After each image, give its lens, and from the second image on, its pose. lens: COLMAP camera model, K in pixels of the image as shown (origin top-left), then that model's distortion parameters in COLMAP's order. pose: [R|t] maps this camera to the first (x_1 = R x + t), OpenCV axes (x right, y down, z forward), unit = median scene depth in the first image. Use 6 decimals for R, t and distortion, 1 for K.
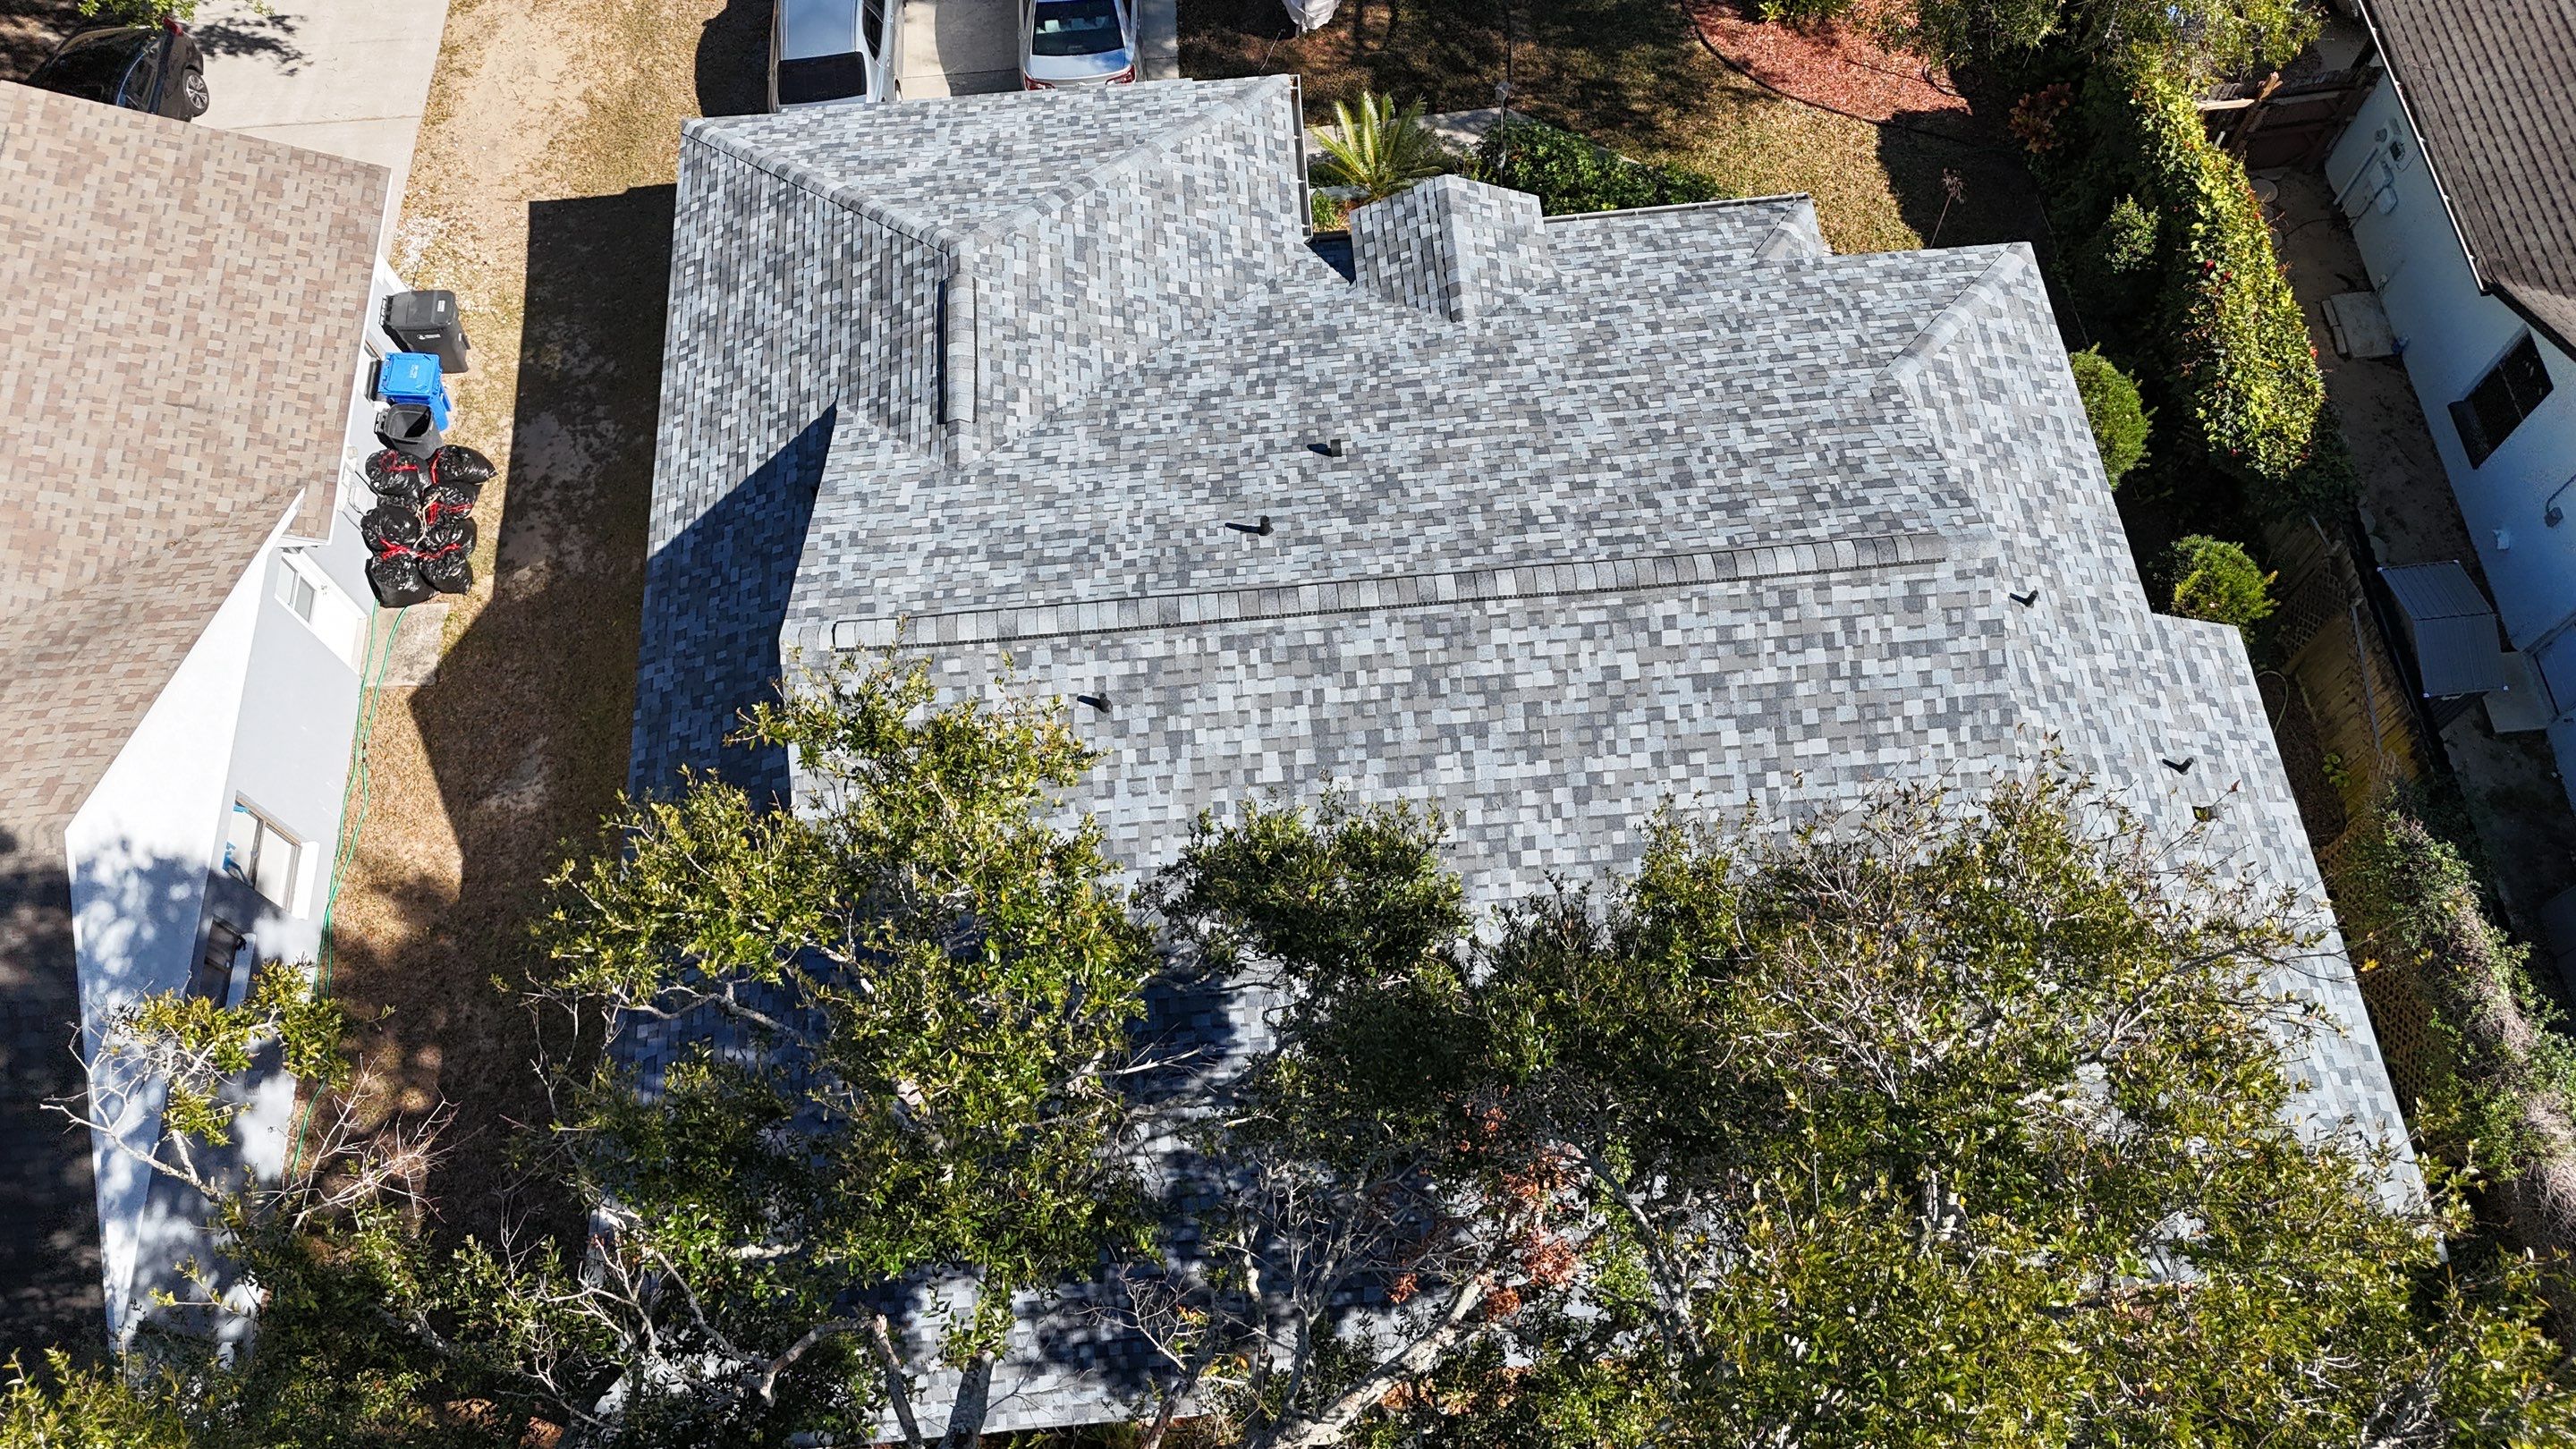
lens RADIAL K [[1904.8, 0, 1308.1], [0, 1904.8, 709.8], [0, 0, 1]] dist [0.120060, -0.135009]
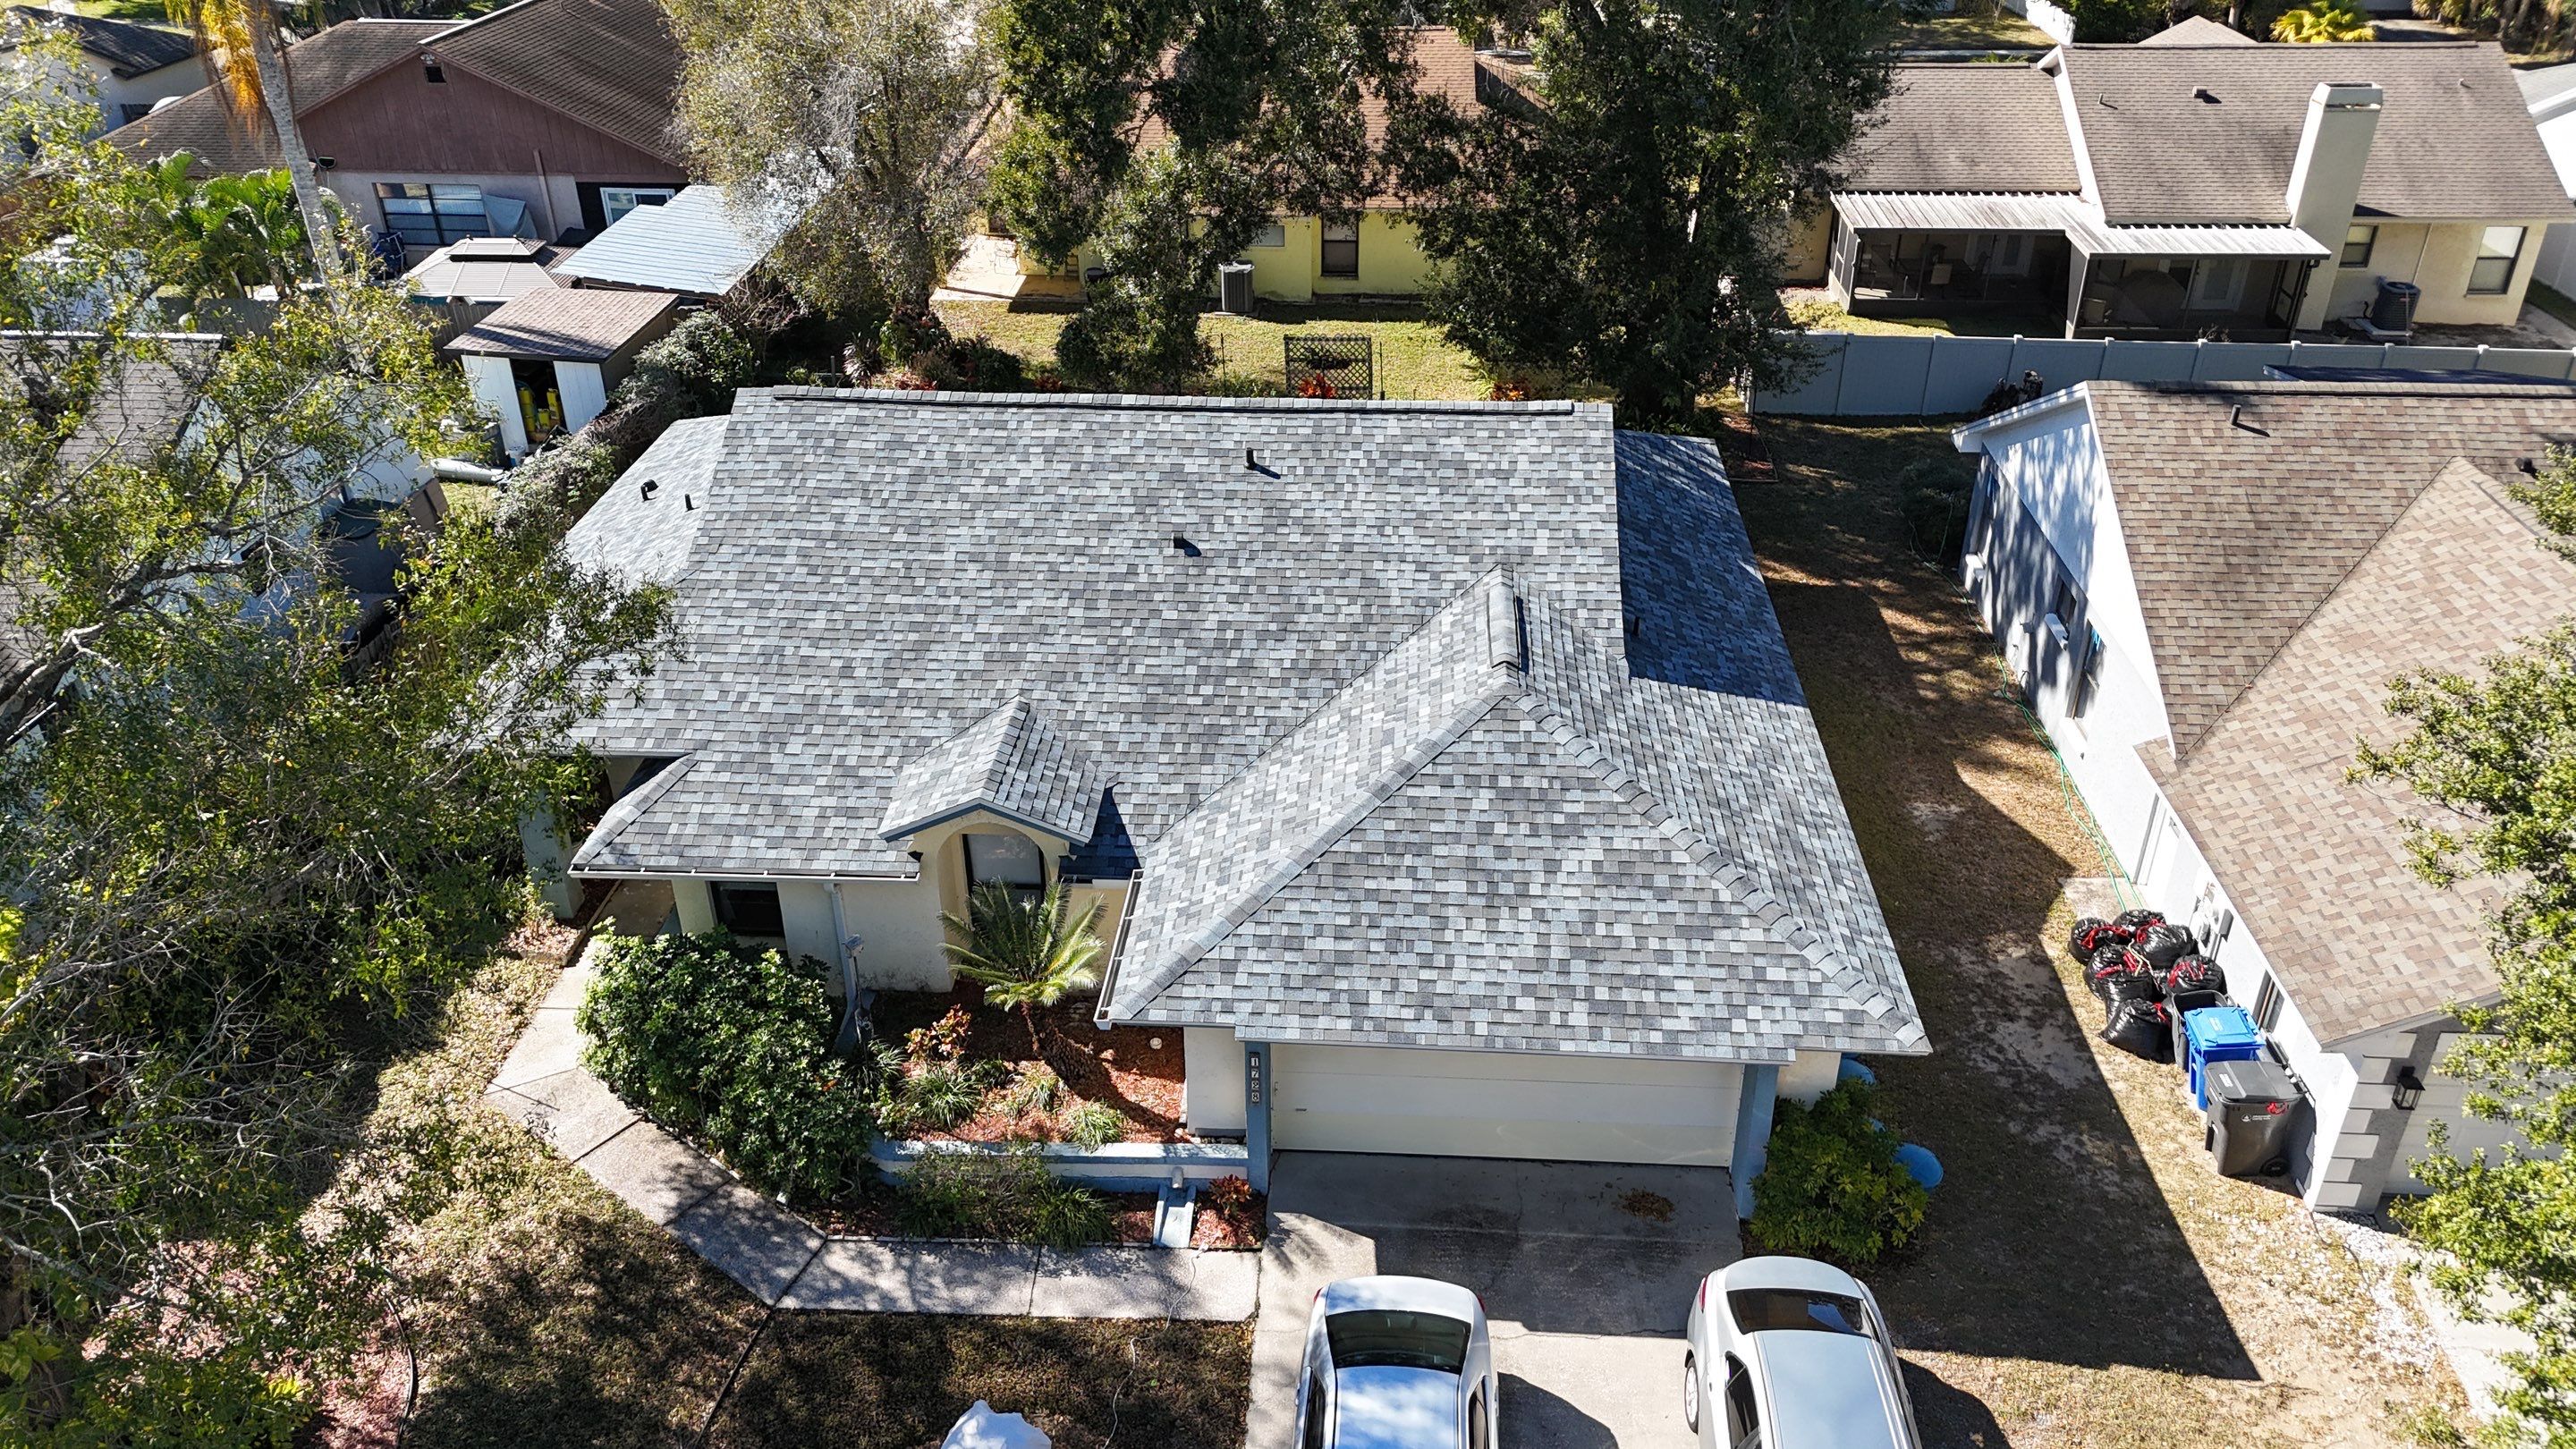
lens RADIAL K [[1904.8, 0, 1308.1], [0, 1904.8, 709.8], [0, 0, 1]] dist [0.120060, -0.135009]
pose [[-0.990597, -0.035671, 0.132080, -0.213857], [0.133969, -0.057133, 0.989337, -1.237567], [-0.027744, 0.997729, 0.061375, 0.980044]]
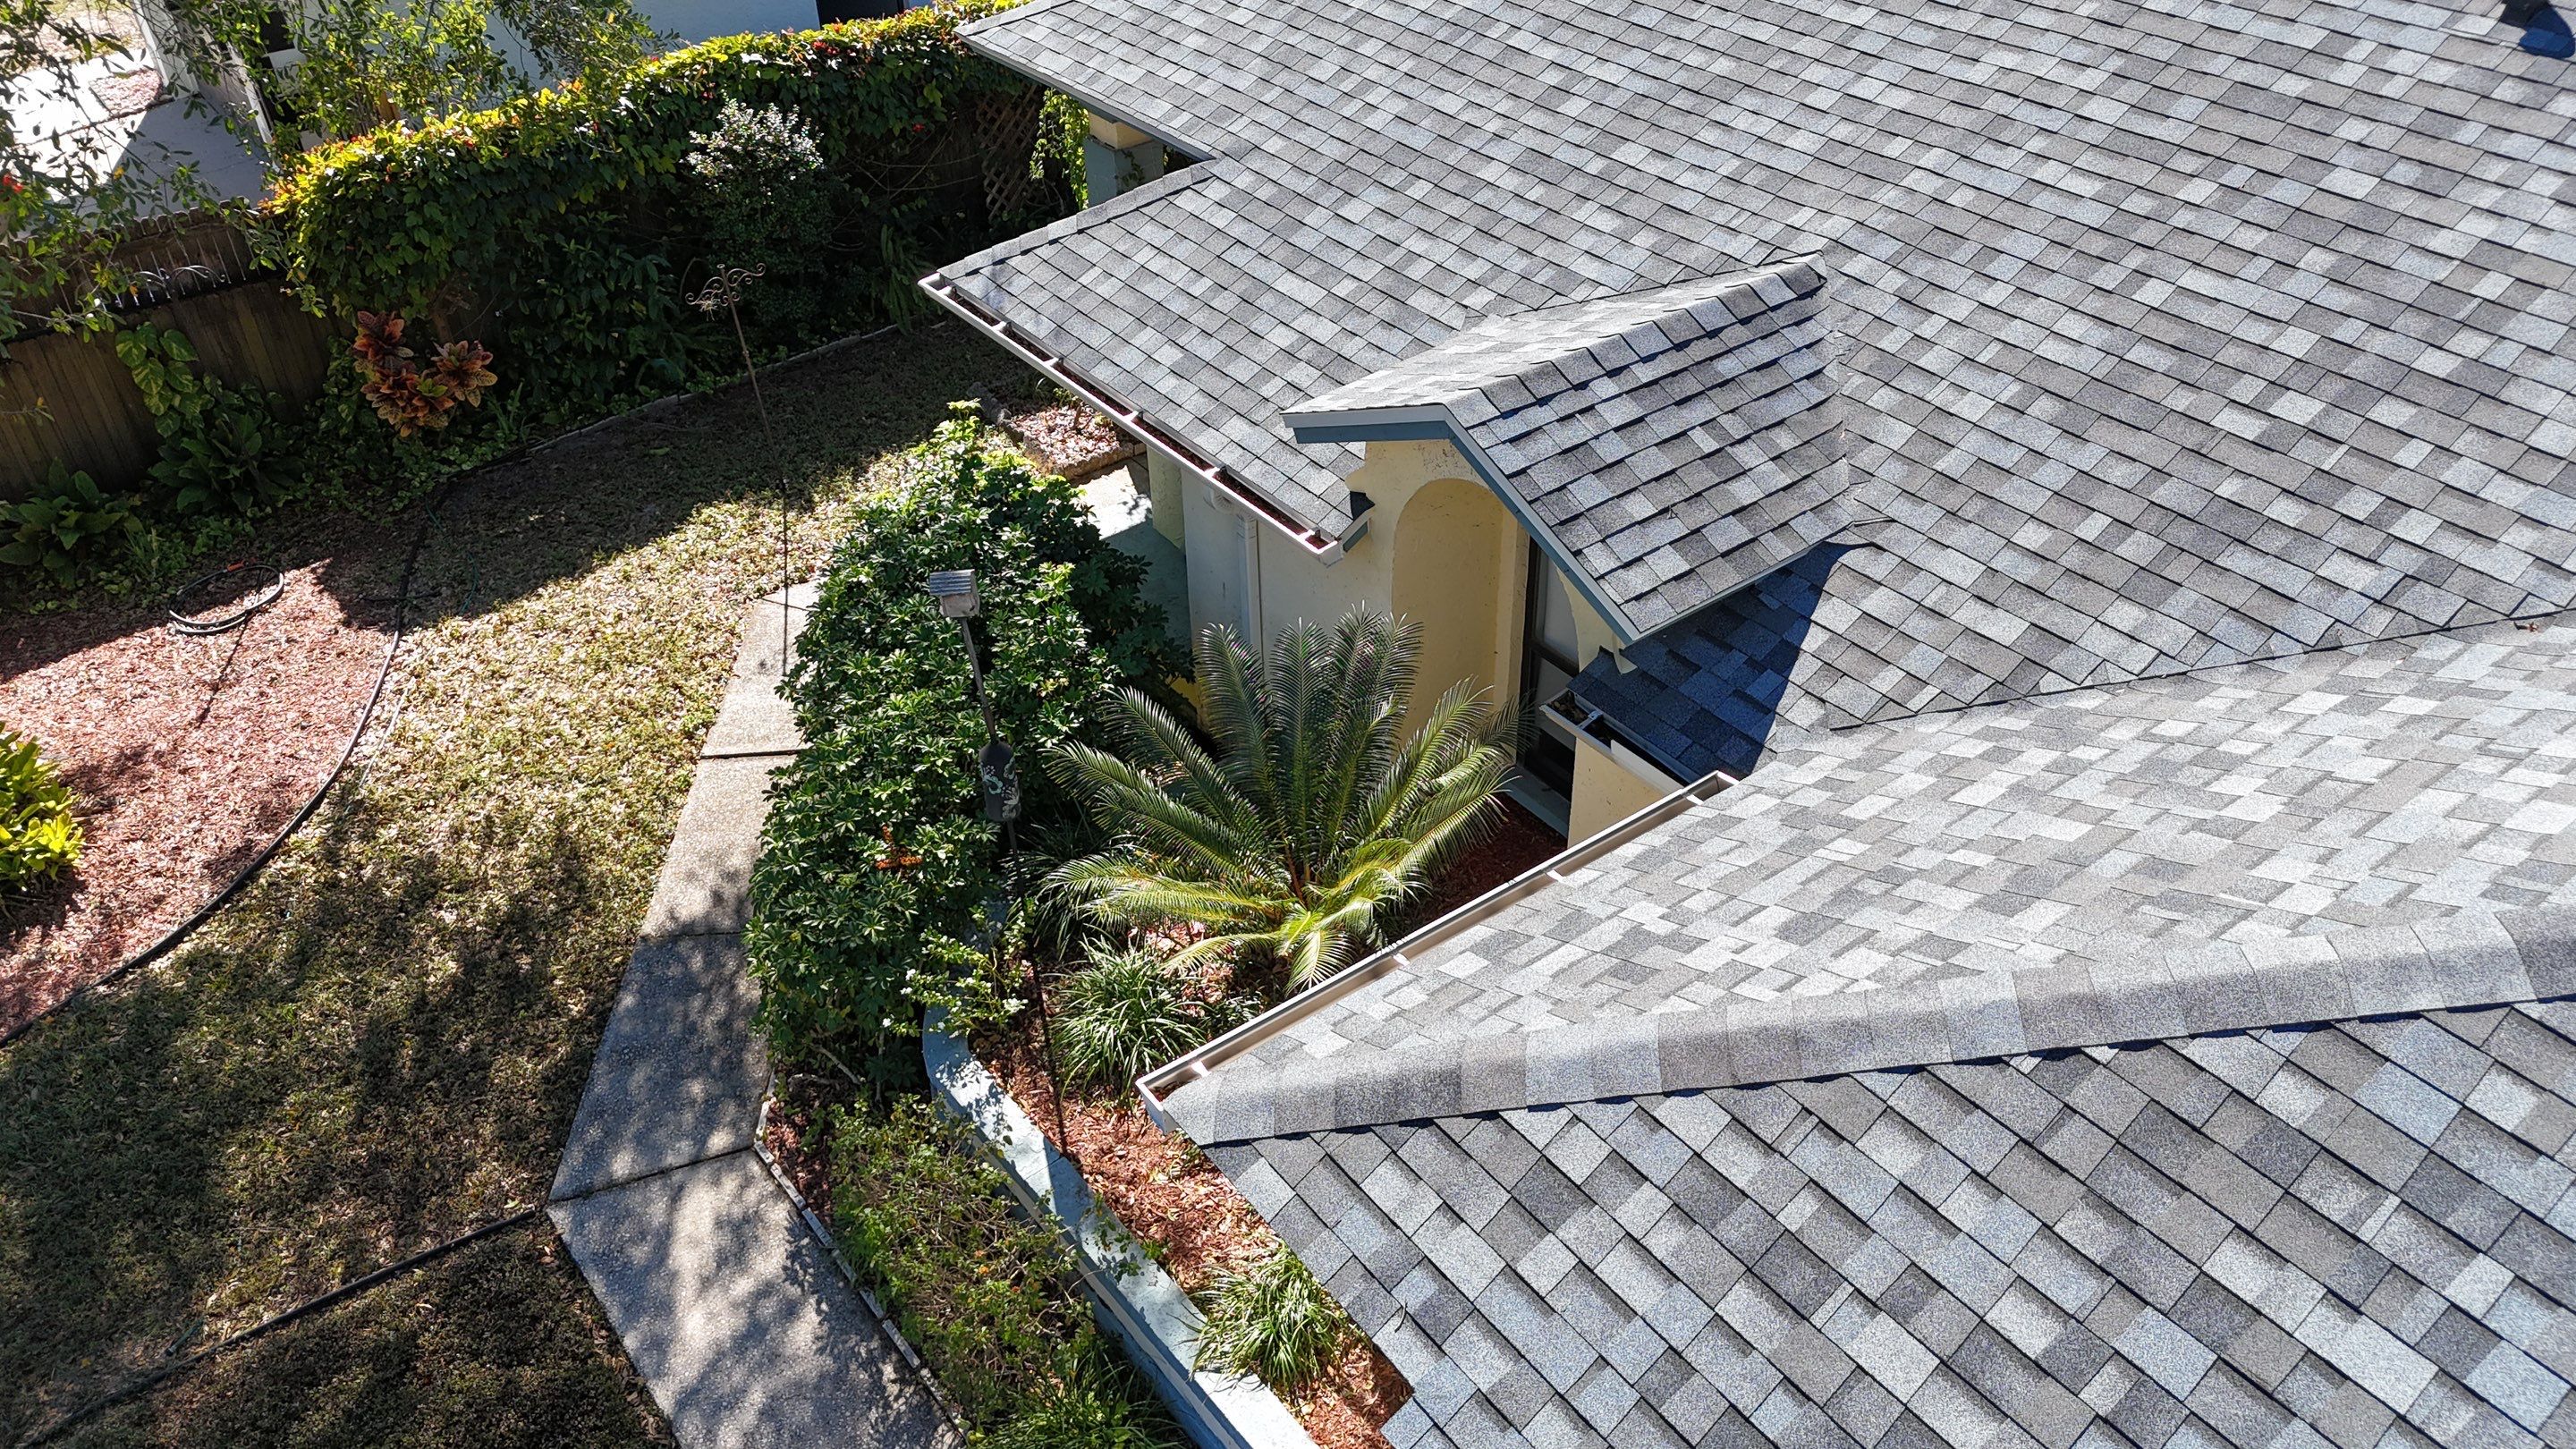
lens RADIAL K [[1902.6, 0, 1308.5], [0, 1902.6, 717.9], [0, 0, 1]] dist [0.095187, -0.080810]
pose [[-0.541962, -0.474882, 0.693372, -0.190634], [0.769884, 0.050276, 0.636201, -0.553008], [-0.336980, 0.878612, 0.338356, 1.026370]]
